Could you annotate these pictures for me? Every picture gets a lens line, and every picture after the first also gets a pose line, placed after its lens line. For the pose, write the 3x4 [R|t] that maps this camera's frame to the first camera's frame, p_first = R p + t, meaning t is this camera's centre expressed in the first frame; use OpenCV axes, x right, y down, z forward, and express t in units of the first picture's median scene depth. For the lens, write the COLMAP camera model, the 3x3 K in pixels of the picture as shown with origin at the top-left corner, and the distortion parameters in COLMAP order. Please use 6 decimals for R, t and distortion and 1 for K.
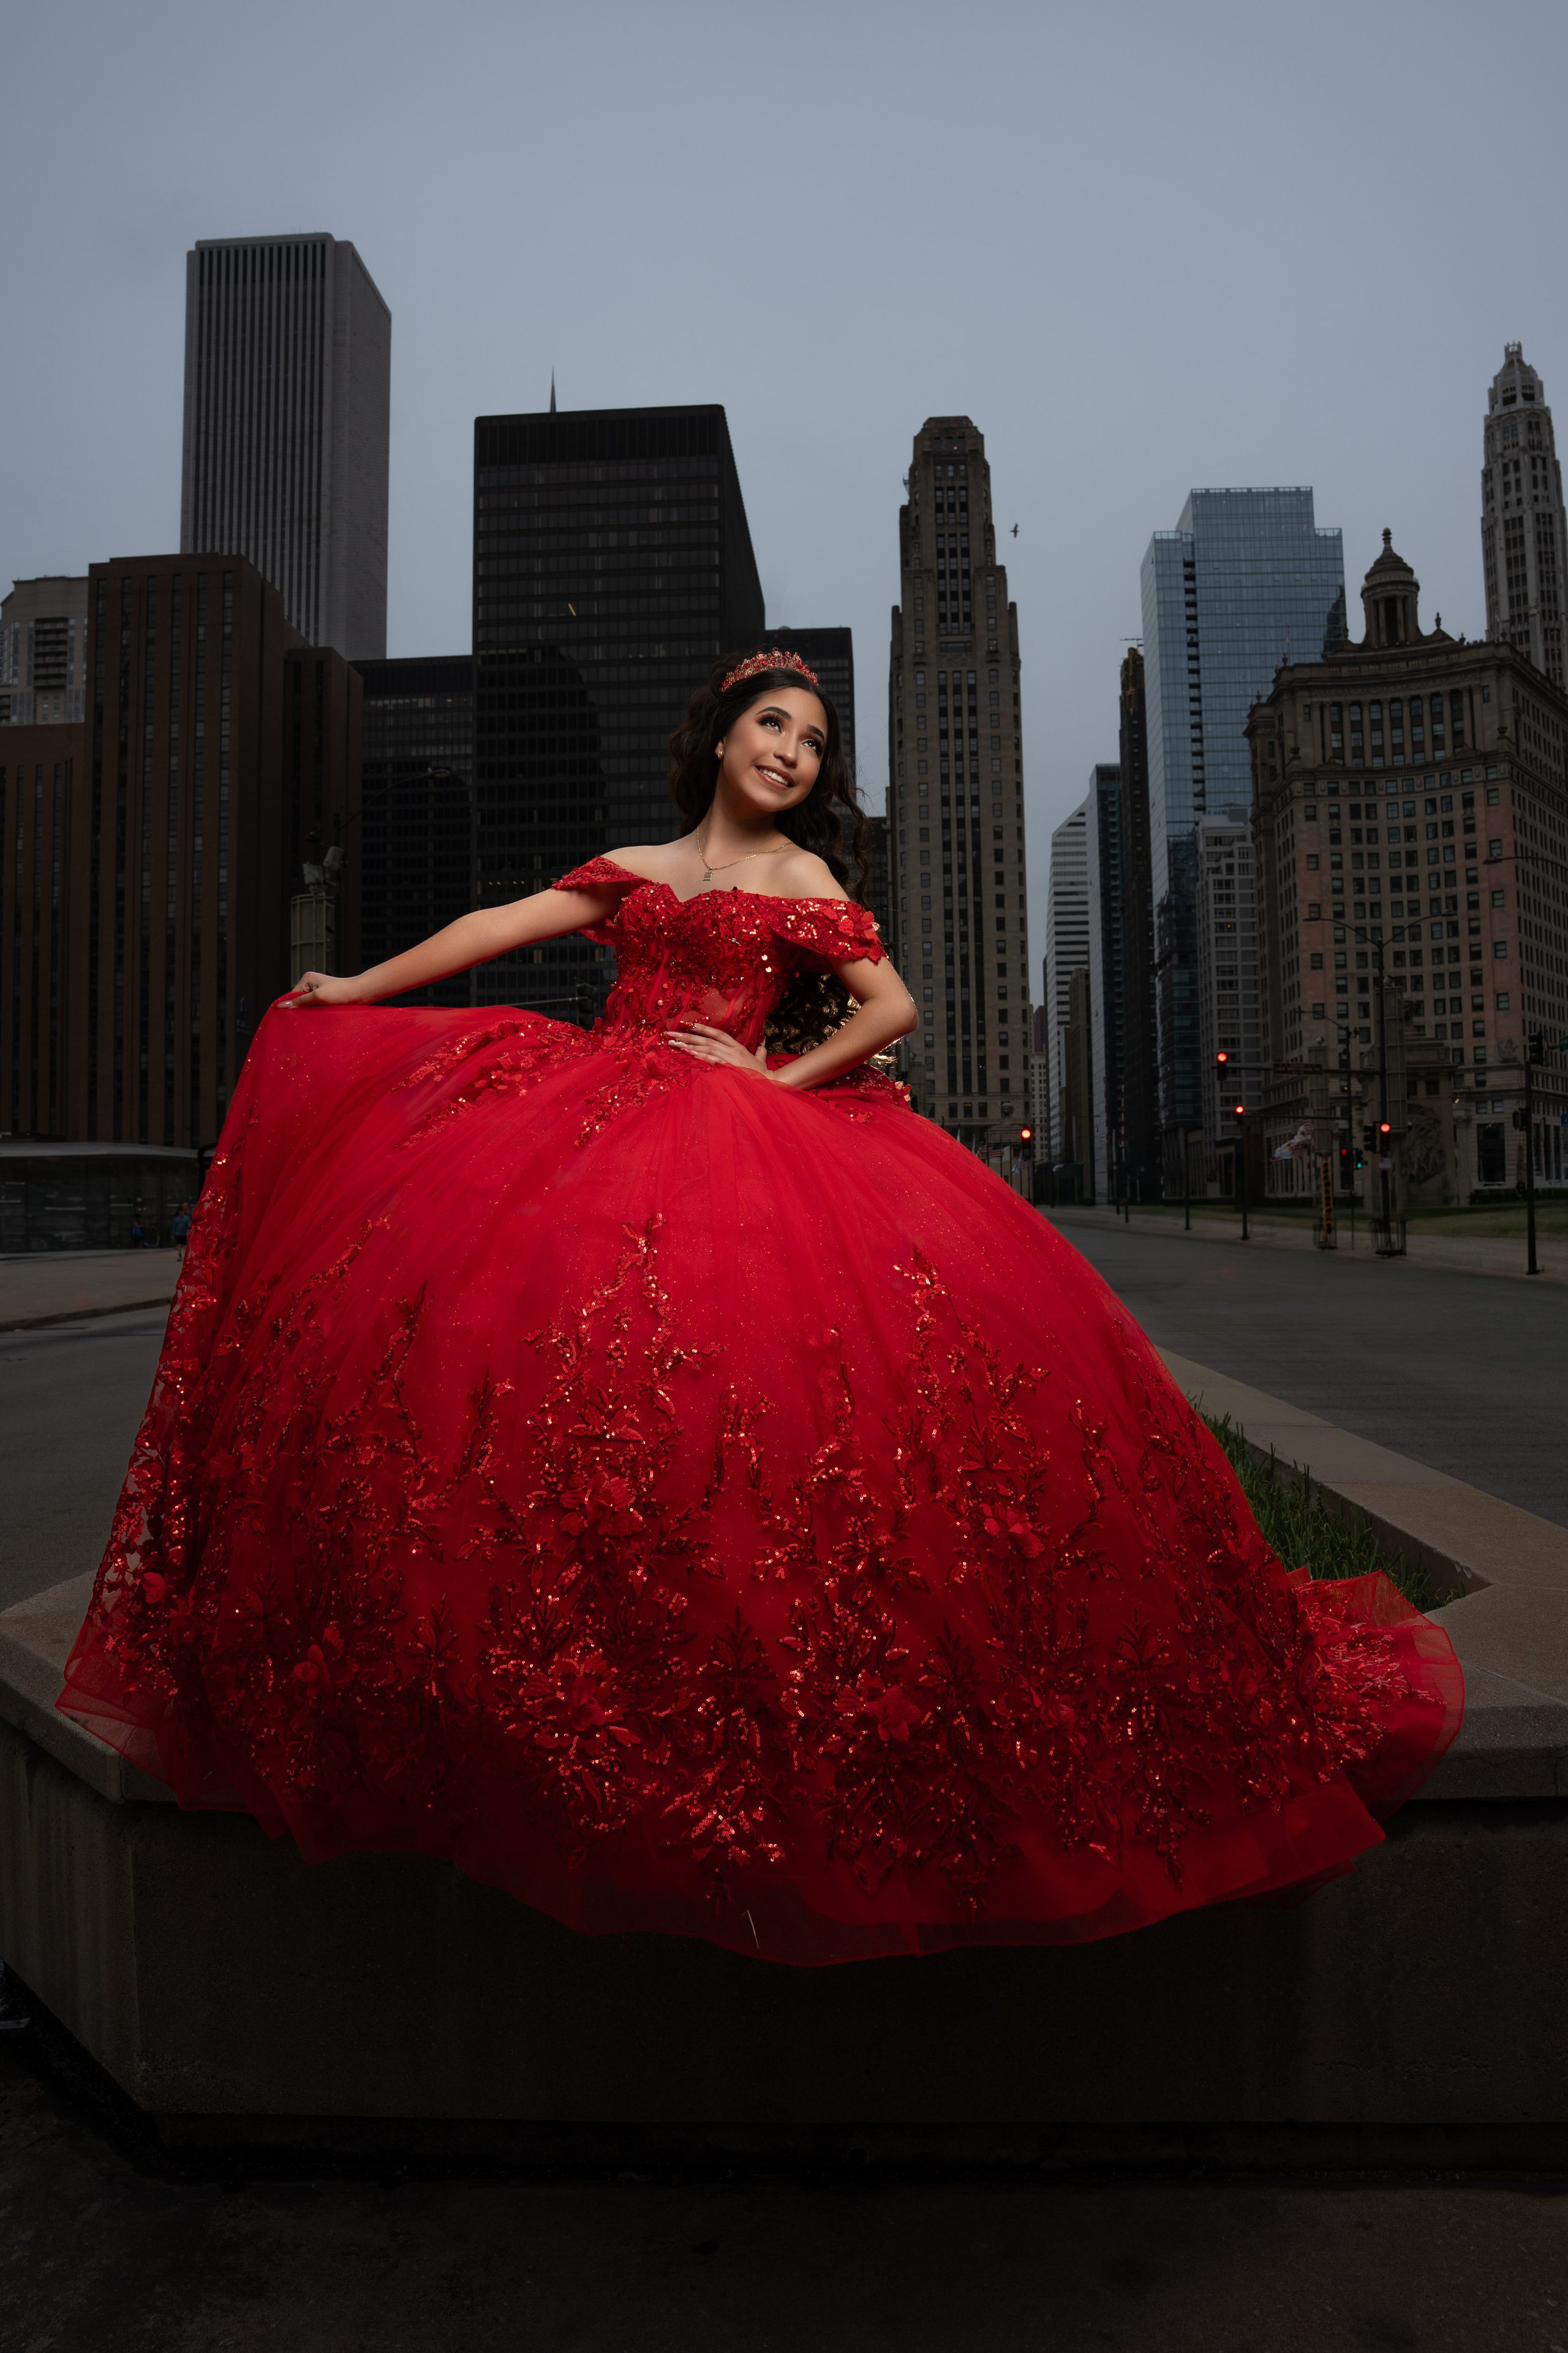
lens RADIAL K [[1656.6, 0, 815.6], [0, 1656.6, 1145.4], [0, 0, 1]] dist [-0.147429, 0.123291]
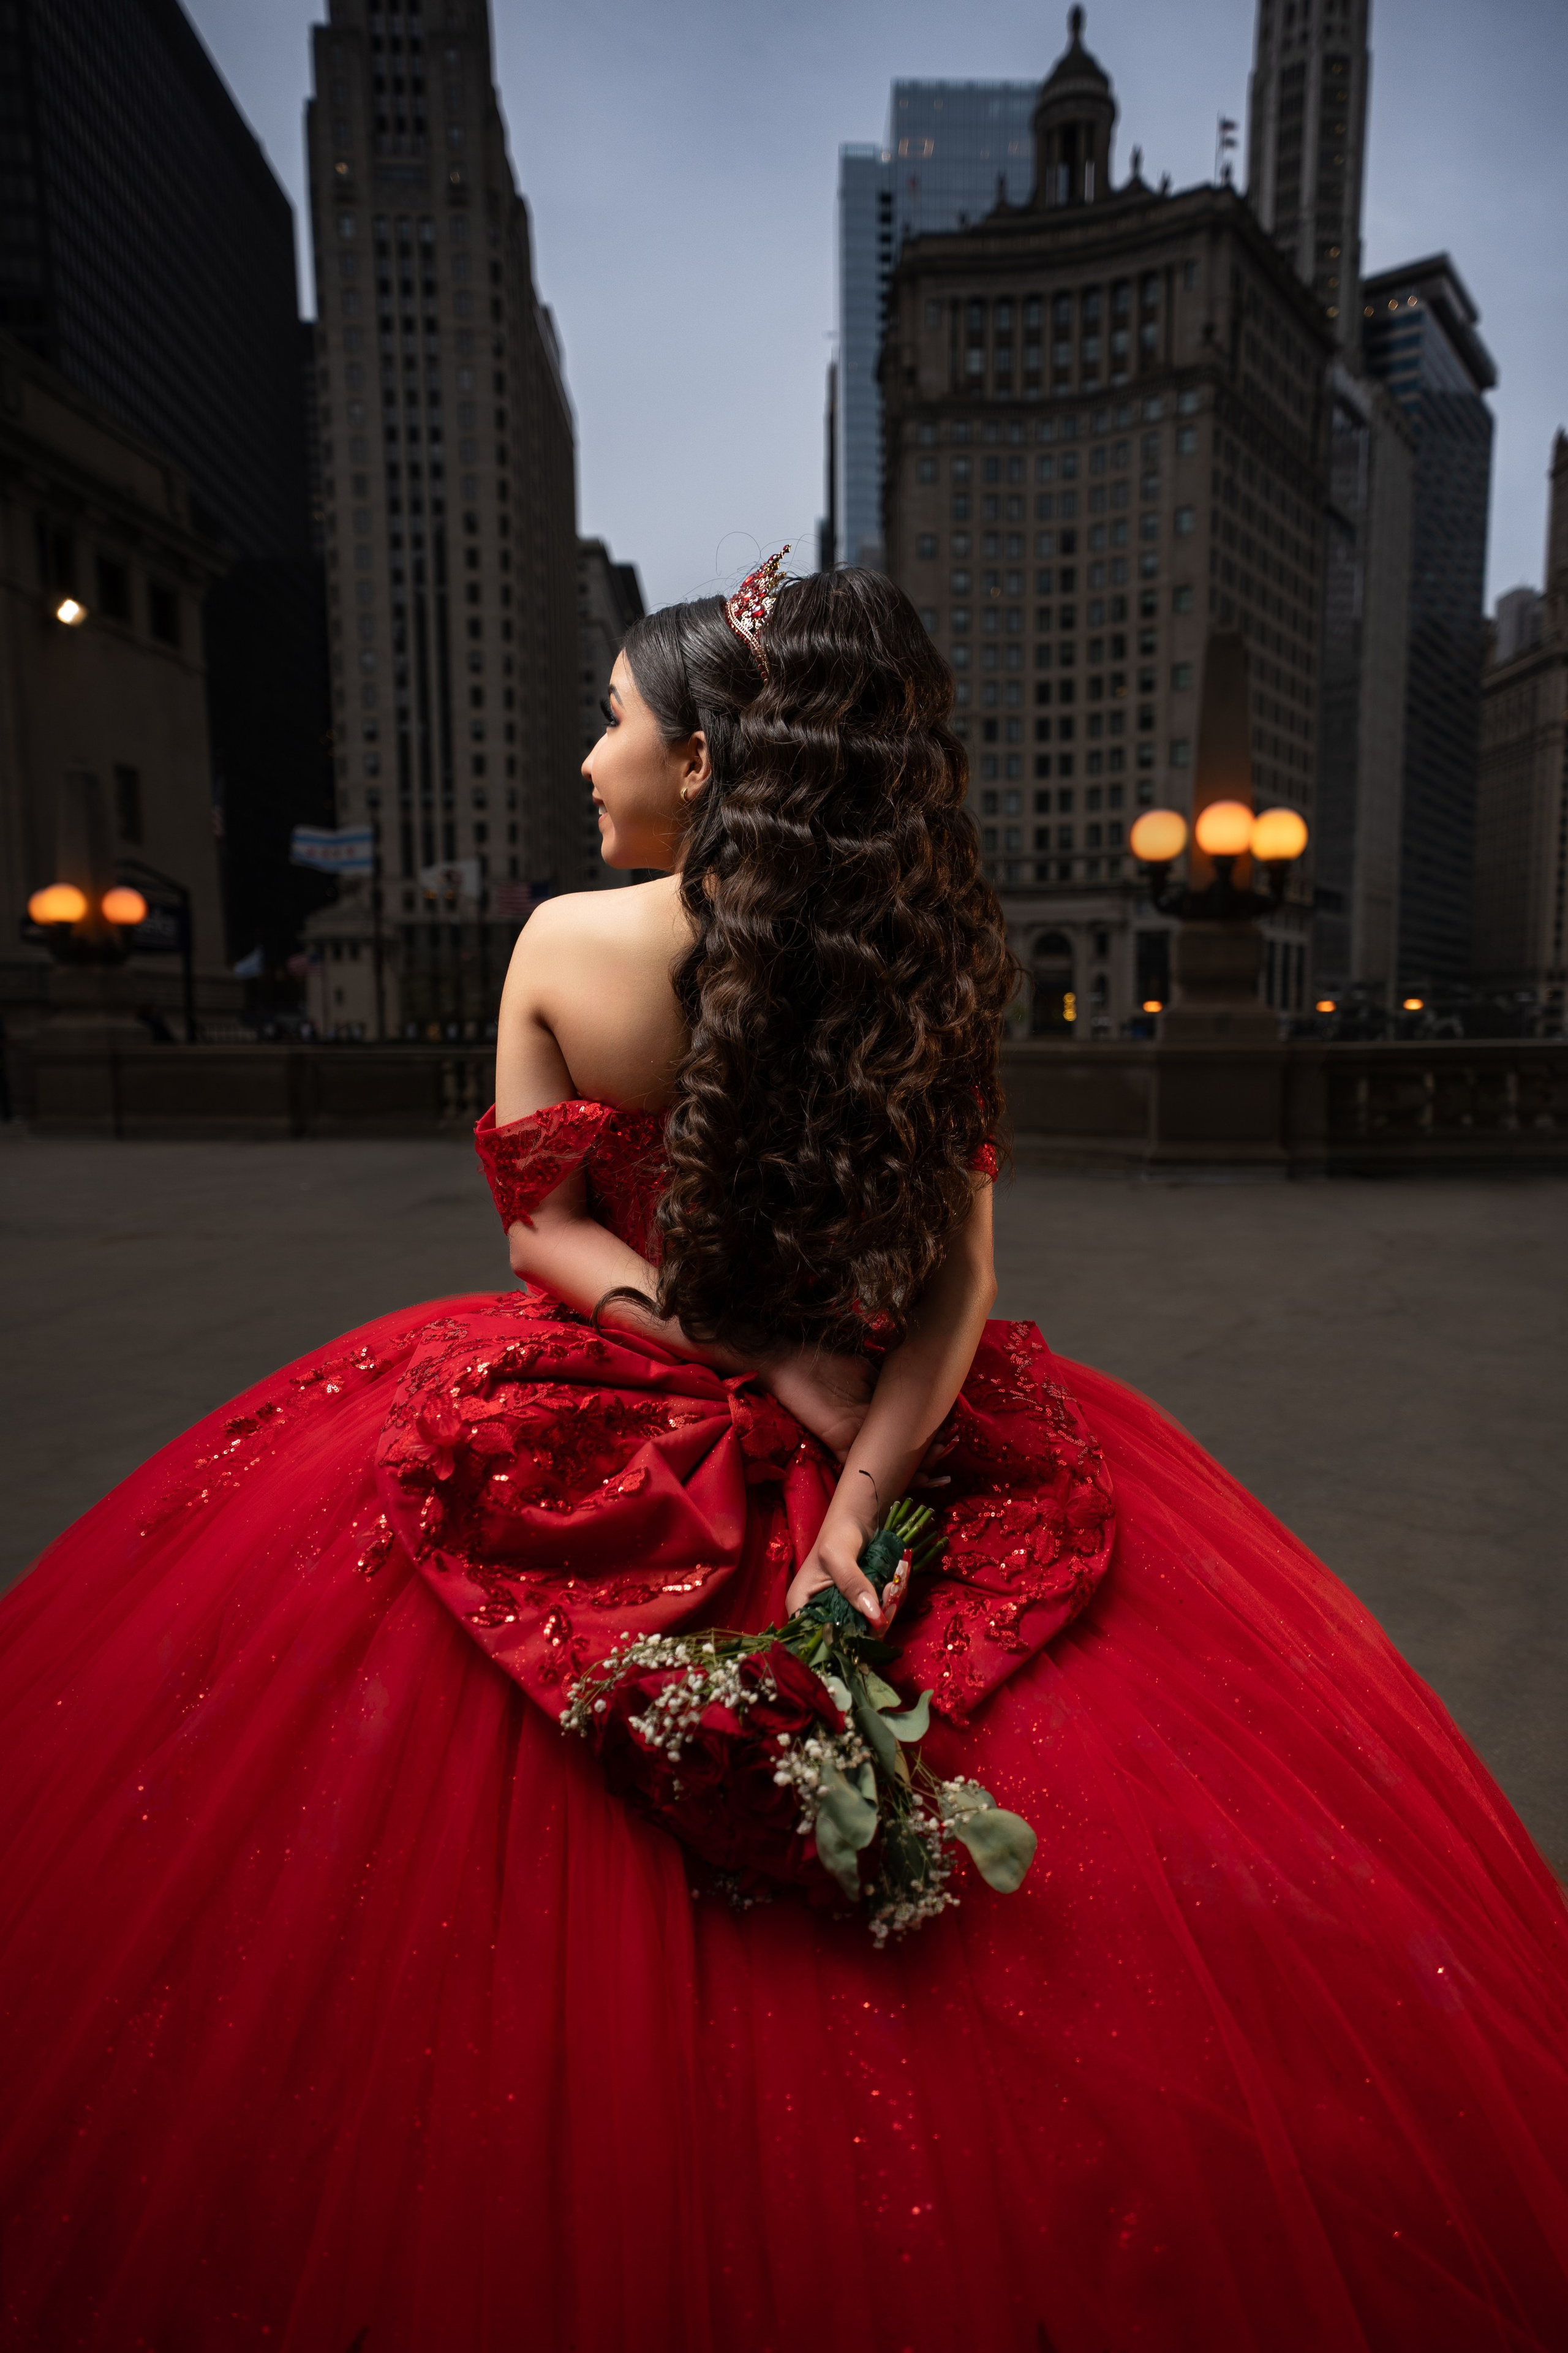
lens RADIAL K [[1544.5, 0, 808.1], [0, 1544.5, 1202.4], [0, 0, 1]] dist [-0.003234, 0.067509]
pose [[0.995998, 0.002539, 0.089337, 0.194560], [-0.015360, 0.989587, 0.143117, 0.009946], [-0.088043, -0.143917, 0.985665, 0.308766]]
